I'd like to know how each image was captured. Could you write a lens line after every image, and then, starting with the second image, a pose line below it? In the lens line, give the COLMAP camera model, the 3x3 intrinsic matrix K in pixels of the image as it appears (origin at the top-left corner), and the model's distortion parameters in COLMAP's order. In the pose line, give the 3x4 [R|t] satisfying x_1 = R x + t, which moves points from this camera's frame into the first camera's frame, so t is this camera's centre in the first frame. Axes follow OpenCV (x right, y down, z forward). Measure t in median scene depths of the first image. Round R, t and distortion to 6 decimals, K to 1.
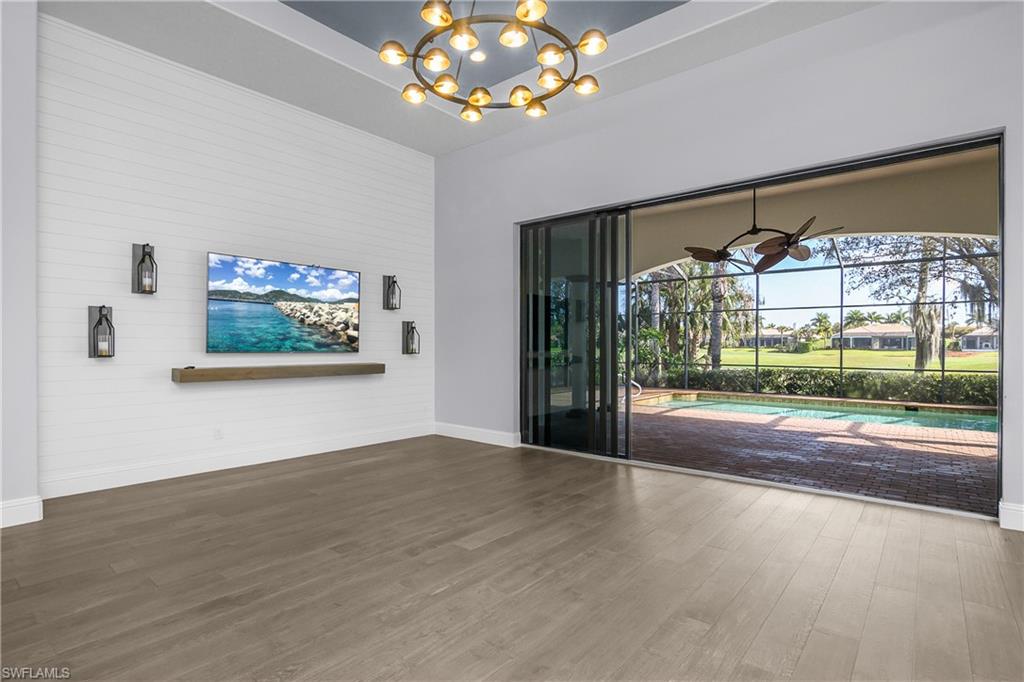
lens RADIAL K [[513.0, 0, 508.7], [0, 513.0, 348.7], [0, 0, 1]] dist [-0.020068, 0.001446]
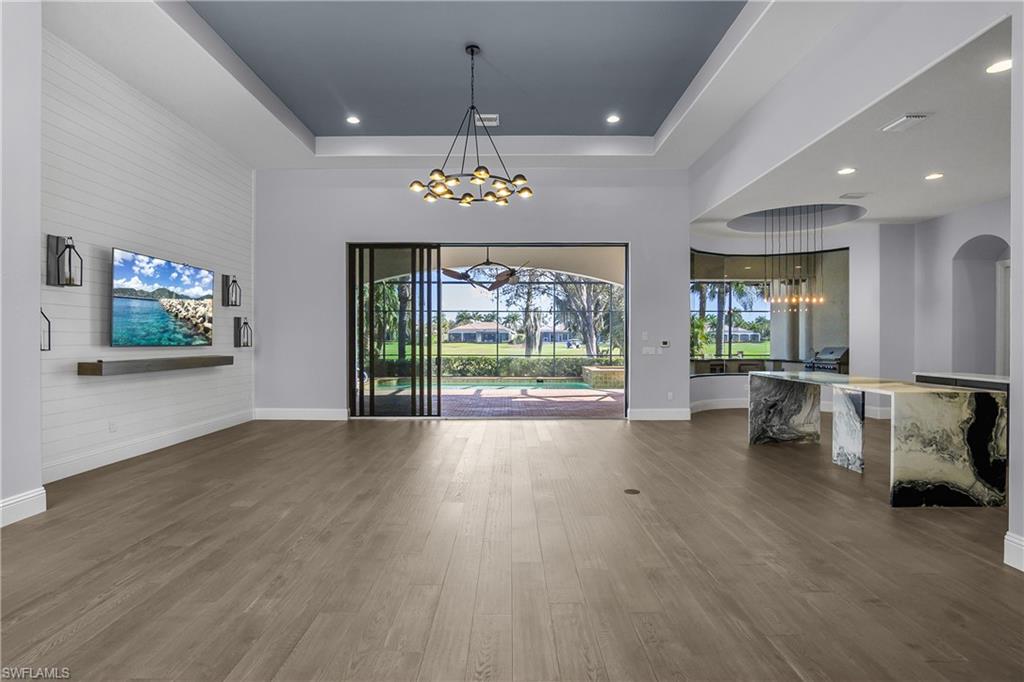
lens RADIAL K [[511.6, 0, 510.9], [0, 511.6, 345.2], [0, 0, 1]] dist [-0.017498, 0.000845]
pose [[0.766631, -0.008208, 0.642035, -0.522930], [0.005244, 0.999965, 0.006522, 0.002066], [-0.642066, -0.001633, 0.766647, -0.238842]]
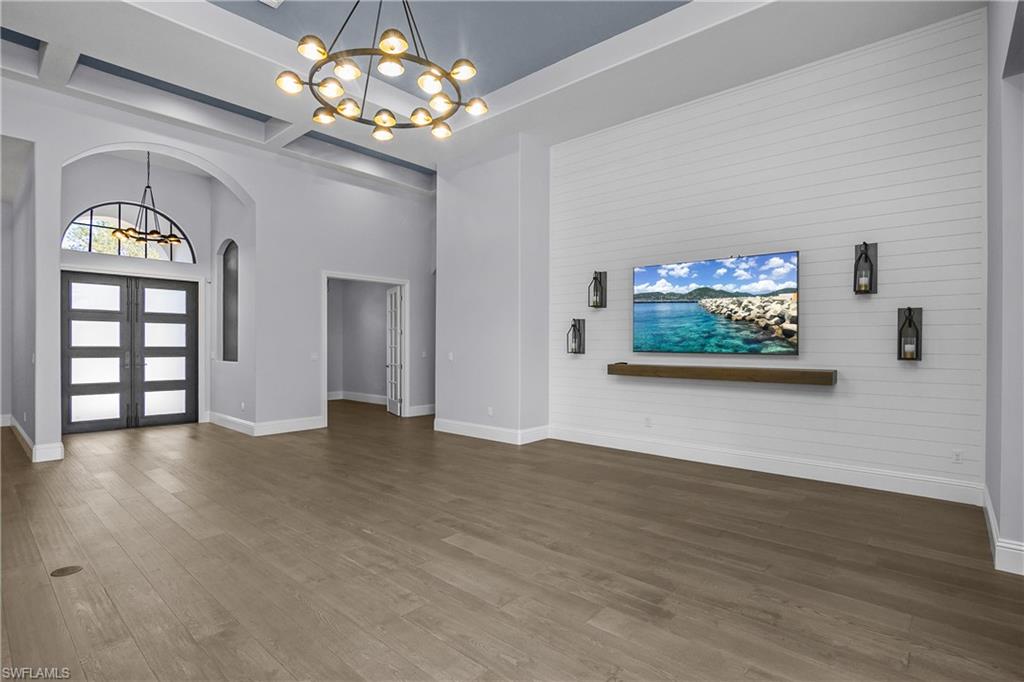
lens RADIAL K [[503.7, 0, 506.6], [0, 503.7, 346.6], [0, 0, 1]] dist [-0.020706, 0.001901]
pose [[-0.039732, -0.001327, -0.999209, 0.492580], [-0.010595, 0.999943, -0.000907, 0.000077], [0.999154, 0.010551, -0.039744, 0.612332]]
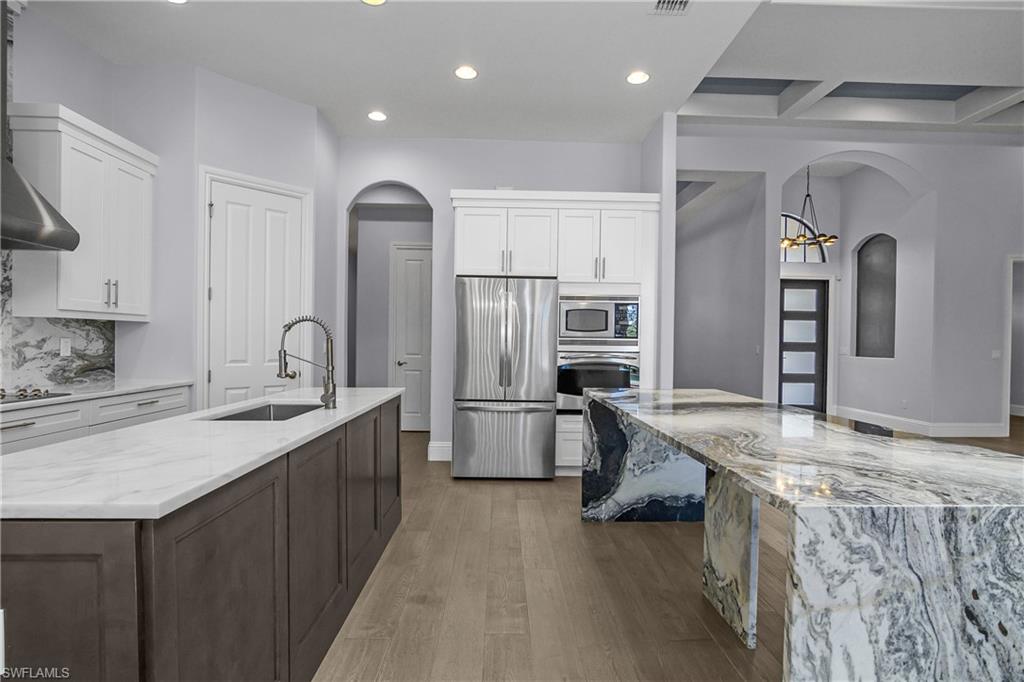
lens RADIAL K [[503.7, 0, 506.6], [0, 503.7, 346.6], [0, 0, 1]] dist [-0.020706, 0.001901]
pose [[-0.758191, -0.005786, -0.652007, 0.774234], [-0.018544, 0.999747, 0.012692, 0.018245], [0.651769, 0.021713, -0.758107, 0.201352]]
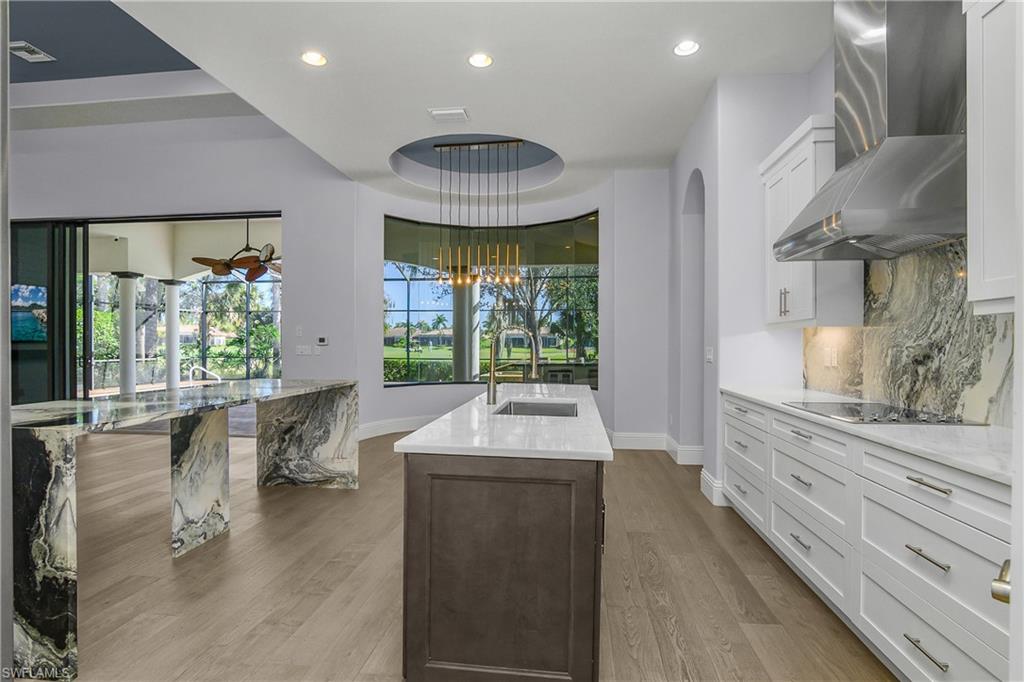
lens RADIAL K [[511.6, 0, 510.9], [0, 511.6, 345.2], [0, 0, 1]] dist [-0.017498, 0.000845]
pose [[0.839722, 0.000779, 0.543017, 0.410250], [0.001509, 0.999992, -0.003768, 0.022171], [-0.543015, 0.003984, 0.839714, -0.530208]]
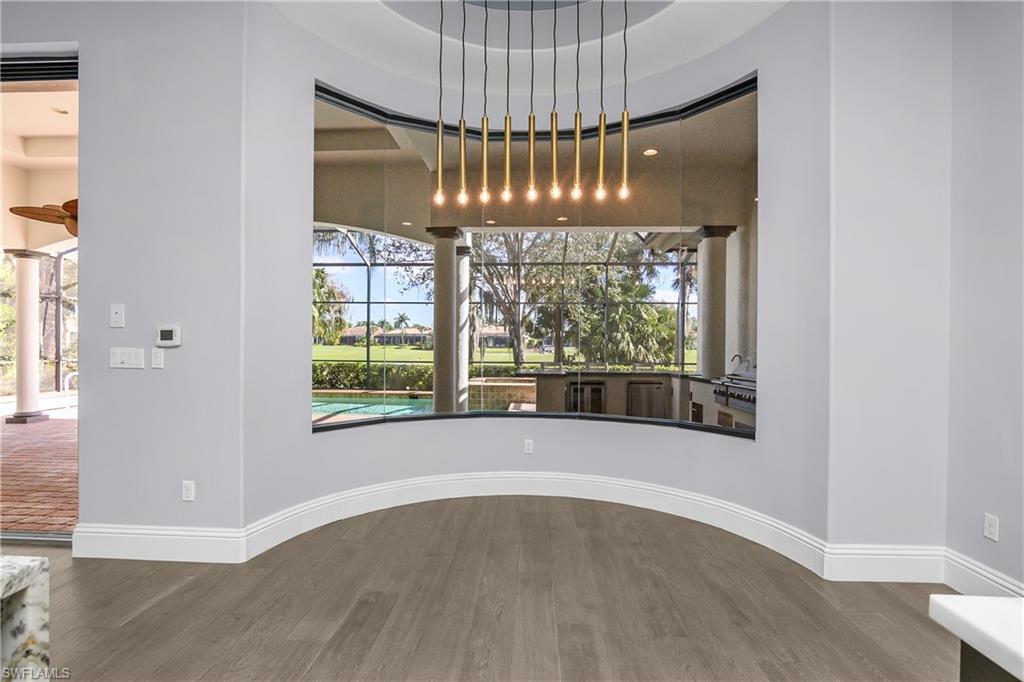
lens RADIAL K [[503.7, 0, 506.6], [0, 503.7, 346.6], [0, 0, 1]] dist [-0.020706, 0.001901]
pose [[0.800970, 0.001762, 0.598702, 0.622568], [-0.002097, 0.999998, -0.000138, 0.017138], [-0.598701, -0.001145, 0.800972, -0.008679]]
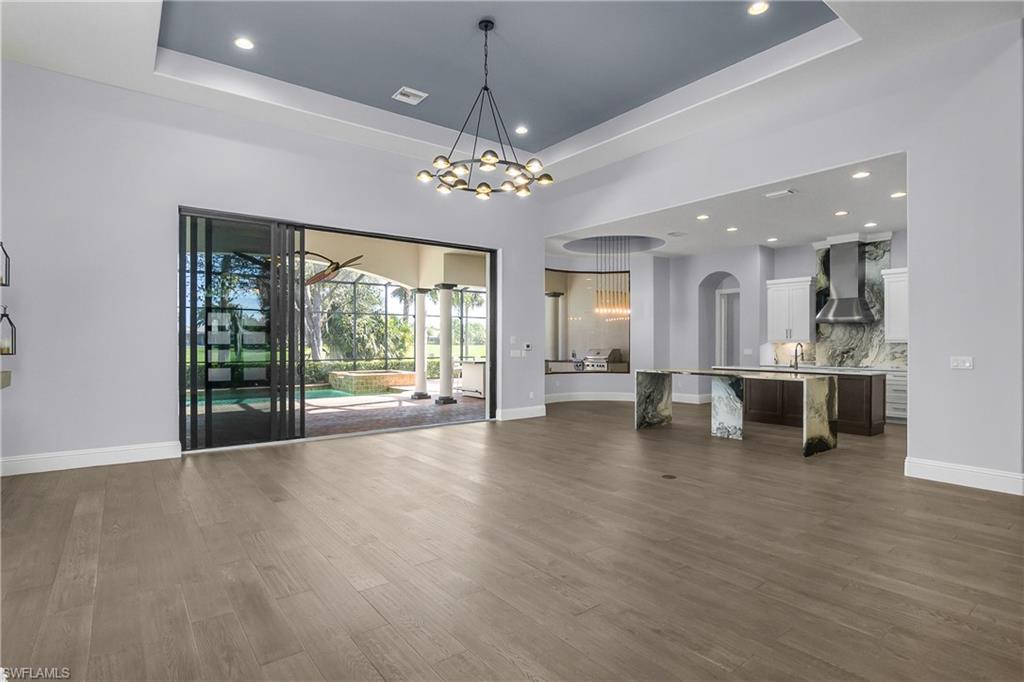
lens RADIAL K [[513.9, 0, 509.5], [0, 513.9, 342.1], [0, 0, 1]] dist [-0.022010, -0.000046]
pose [[0.220866, 0.000124, 0.975304, -0.780144], [0.006573, 0.999977, -0.001616, -0.001877], [-0.975282, 0.006768, 0.220860, 0.259541]]
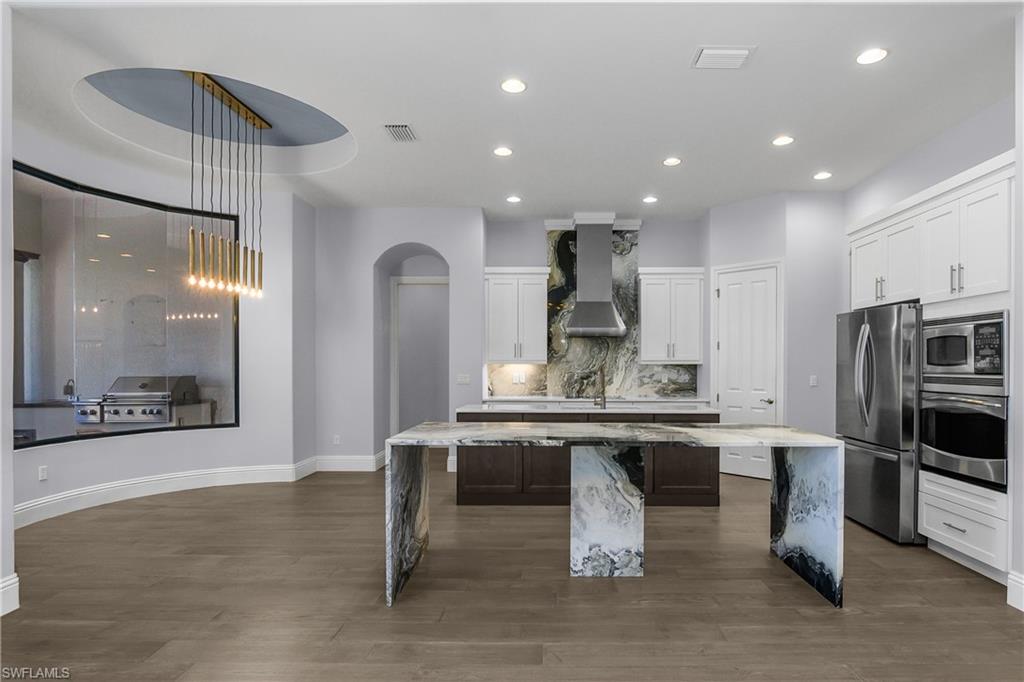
lens RADIAL K [[541.4, 0, 546.8], [0, 541.4, 367.2], [0, 0, 1]] dist [-0.020303, 0.000859]
pose [[-0.633789, -0.006193, 0.773481, 0.053120], [0.002825, 0.999943, 0.010322, -0.001590], [-0.773501, 0.008727, -0.633735, 0.423795]]
